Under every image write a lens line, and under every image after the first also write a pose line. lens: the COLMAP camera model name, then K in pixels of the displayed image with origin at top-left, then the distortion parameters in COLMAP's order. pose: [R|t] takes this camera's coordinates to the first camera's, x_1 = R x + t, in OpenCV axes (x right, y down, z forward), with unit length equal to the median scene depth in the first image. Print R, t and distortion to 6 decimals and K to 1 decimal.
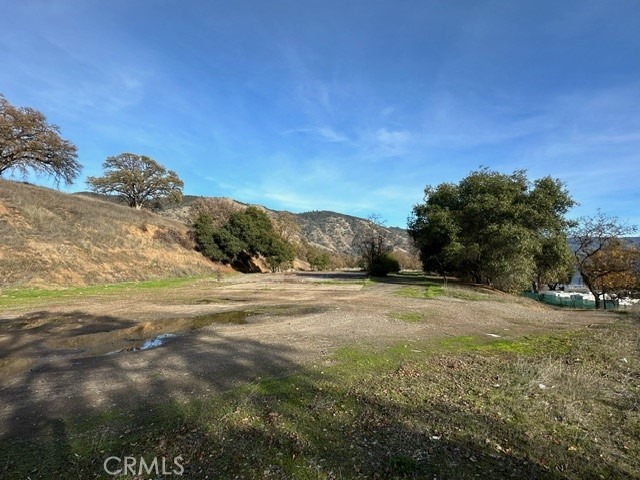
lens RADIAL K [[303.7, 0, 321.1], [0, 303.7, 237.0], [0, 0, 1]] dist [-0.000846, 0.001056]
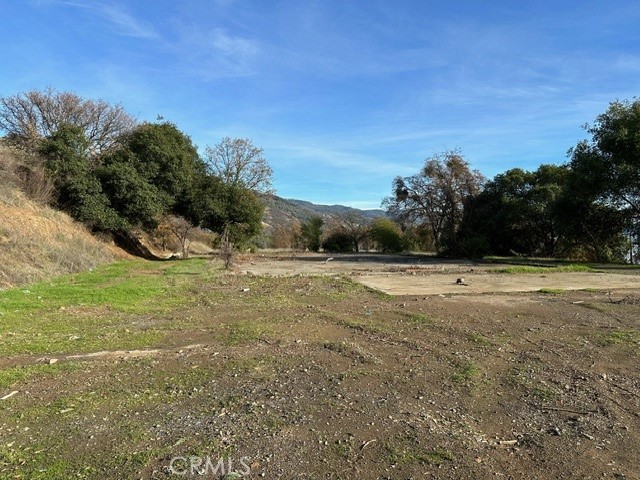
lens RADIAL K [[460.3, 0, 321.7], [0, 460.3, 241.3], [0, 0, 1]] dist [0.042749, -0.003534]
pose [[0.908664, -0.011553, 0.417368, -0.344168], [-0.022682, 0.996775, 0.076973, 0.030754], [-0.416911, -0.079409, 0.905472, 0.247560]]
